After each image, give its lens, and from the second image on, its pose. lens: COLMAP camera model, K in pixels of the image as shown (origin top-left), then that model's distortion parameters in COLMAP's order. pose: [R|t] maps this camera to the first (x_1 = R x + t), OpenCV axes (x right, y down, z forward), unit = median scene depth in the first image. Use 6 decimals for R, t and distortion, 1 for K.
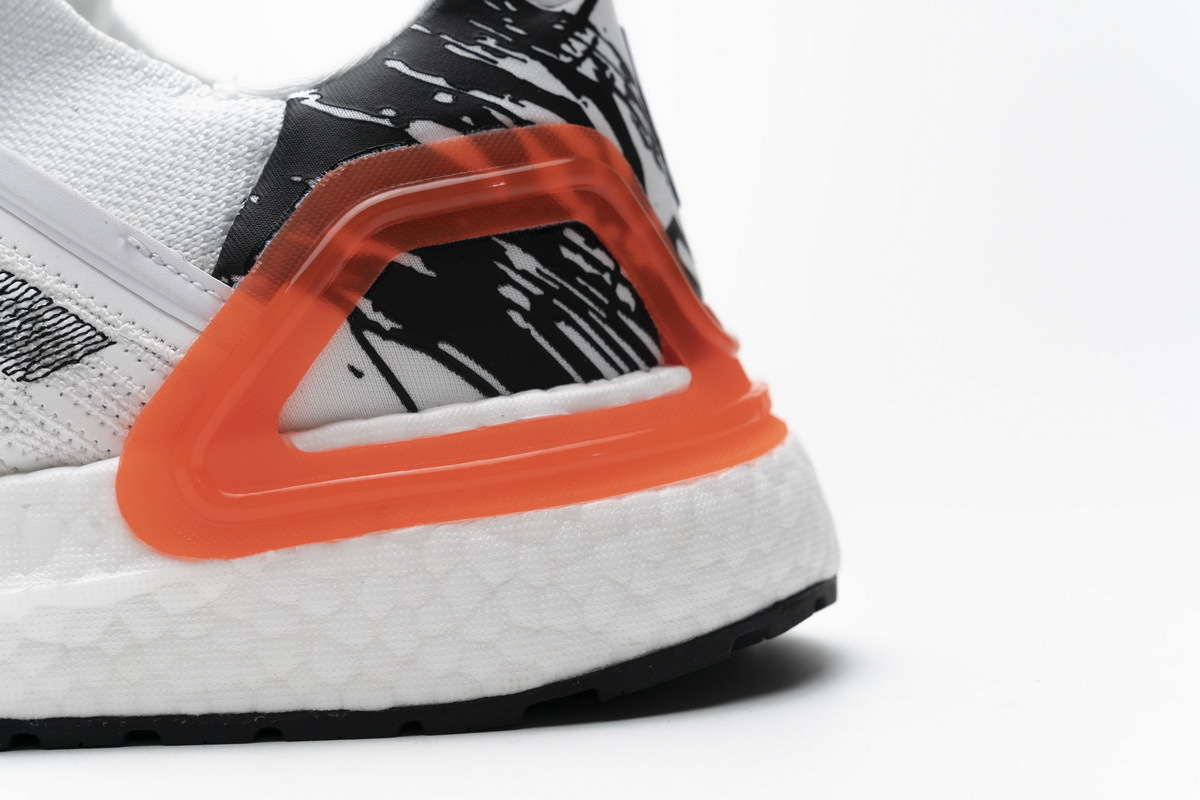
lens RADIAL K [[2348.4, 0, 600.0], [0, 2348.4, 400.0], [0, 0, 1]] dist [-0.017033, -0.128496]
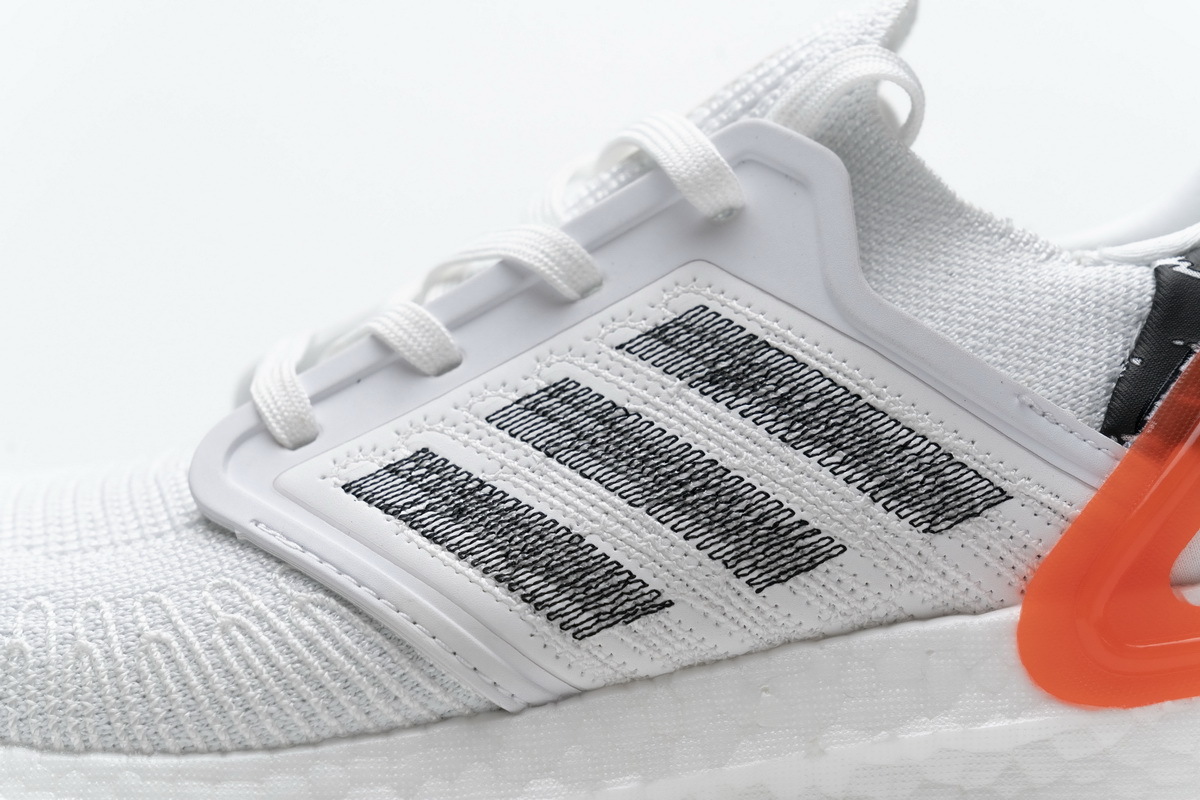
lens RADIAL K [[2348.4, 0, 600.0], [0, 2348.4, 400.0], [0, 0, 1]] dist [-0.017033, -0.128496]
pose [[0.993805, 0.013574, -0.110308, -0.271144], [-0.020053, 0.998125, -0.057838, -0.003489], [0.109316, 0.059691, 0.992213, -0.060118]]
